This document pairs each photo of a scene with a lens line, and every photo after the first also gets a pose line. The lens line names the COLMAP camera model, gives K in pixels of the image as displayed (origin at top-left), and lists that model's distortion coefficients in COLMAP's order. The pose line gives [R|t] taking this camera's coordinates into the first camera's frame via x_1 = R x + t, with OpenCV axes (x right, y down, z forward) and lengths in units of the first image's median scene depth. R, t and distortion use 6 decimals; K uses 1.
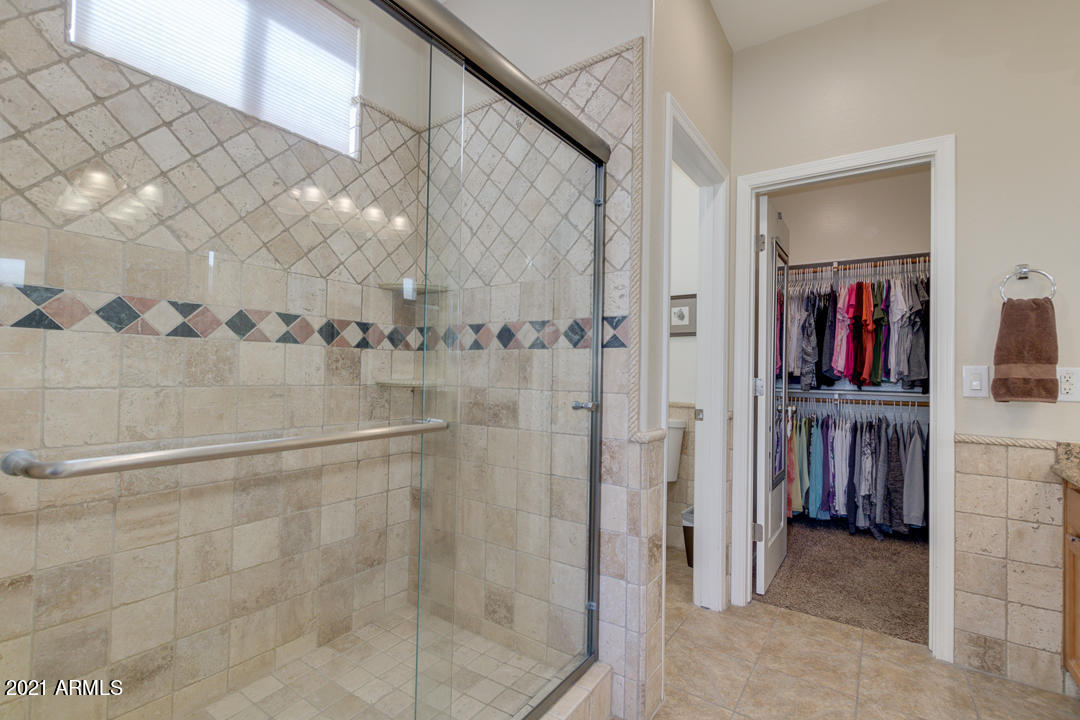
lens RADIAL K [[496.6, 0, 539.0], [0, 496.6, 362.0], [0, 0, 1]] dist [0.008585, -0.003276]
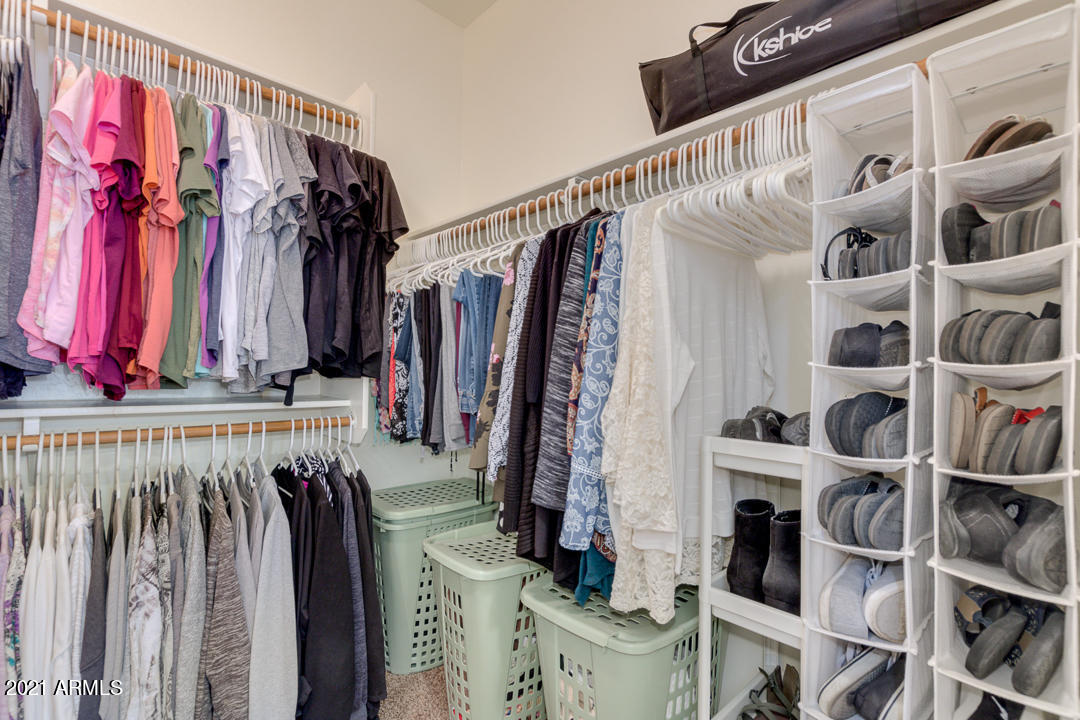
lens RADIAL K [[496.6, 0, 550.4], [0, 496.6, 360.4], [0, 0, 1]] dist [0.008585, -0.003276]
pose [[0.225336, 0.012013, 0.974207, 0.975380], [-0.022310, 0.999725, -0.007168, 0.059261], [-0.974026, -0.020120, 0.225542, 1.644651]]
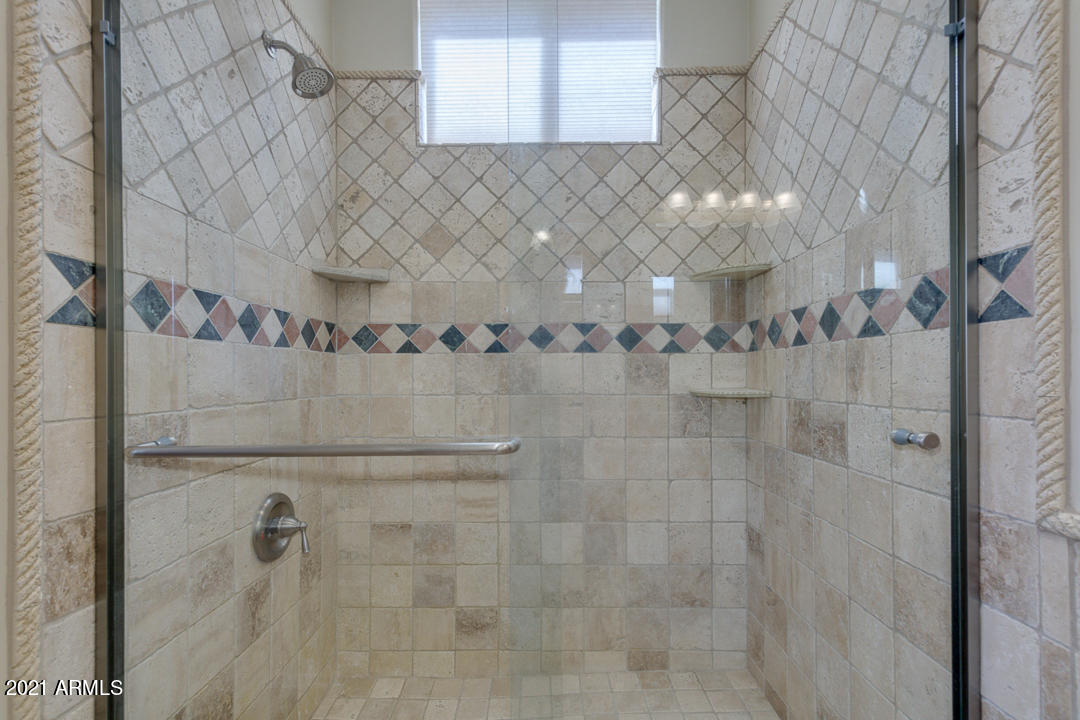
lens RADIAL K [[496.6, 0, 560.8], [0, 496.6, 375.0], [0, 0, 1]] dist [0.008585, -0.003276]
pose [[0.567022, -0.023900, -0.823356, 0.260337], [0.030022, 0.999514, -0.008337, 0.012792], [0.823155, -0.019992, 0.567465, 0.340898]]
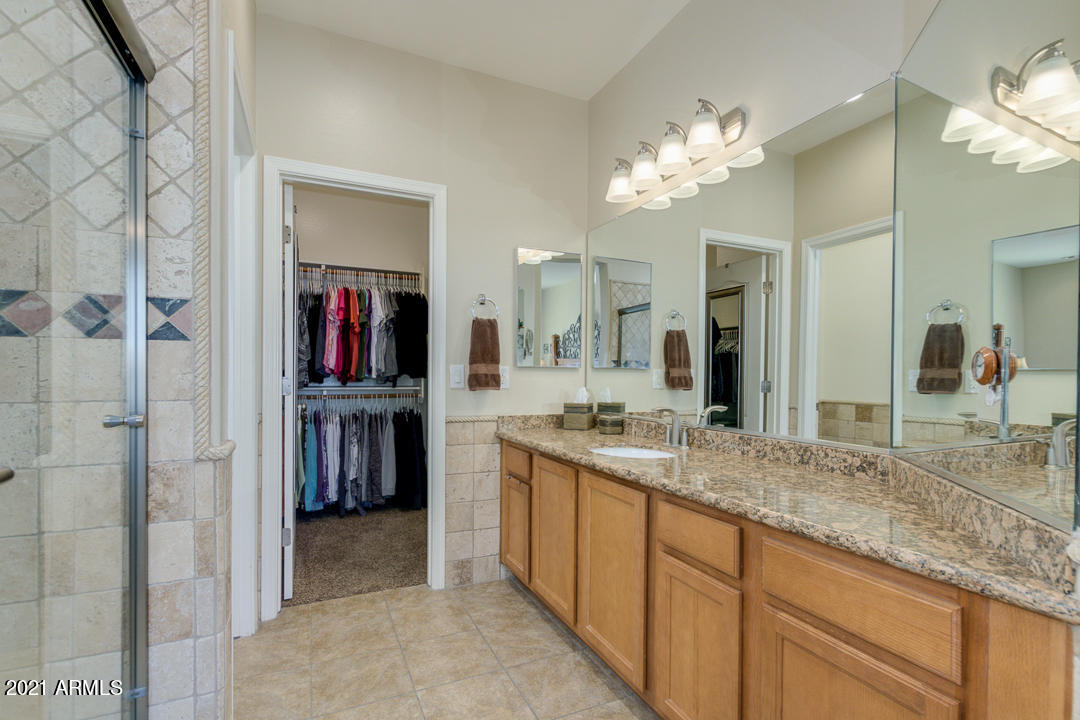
lens RADIAL K [[496.6, 0, 557.6], [0, 496.6, 380.0], [0, 0, 1]] dist [0.008585, -0.003276]
pose [[0.508001, -0.023046, 0.861048, -0.172032], [-0.012571, 0.999337, 0.034164, -0.001198], [-0.861265, -0.028179, 0.507375, 0.096111]]
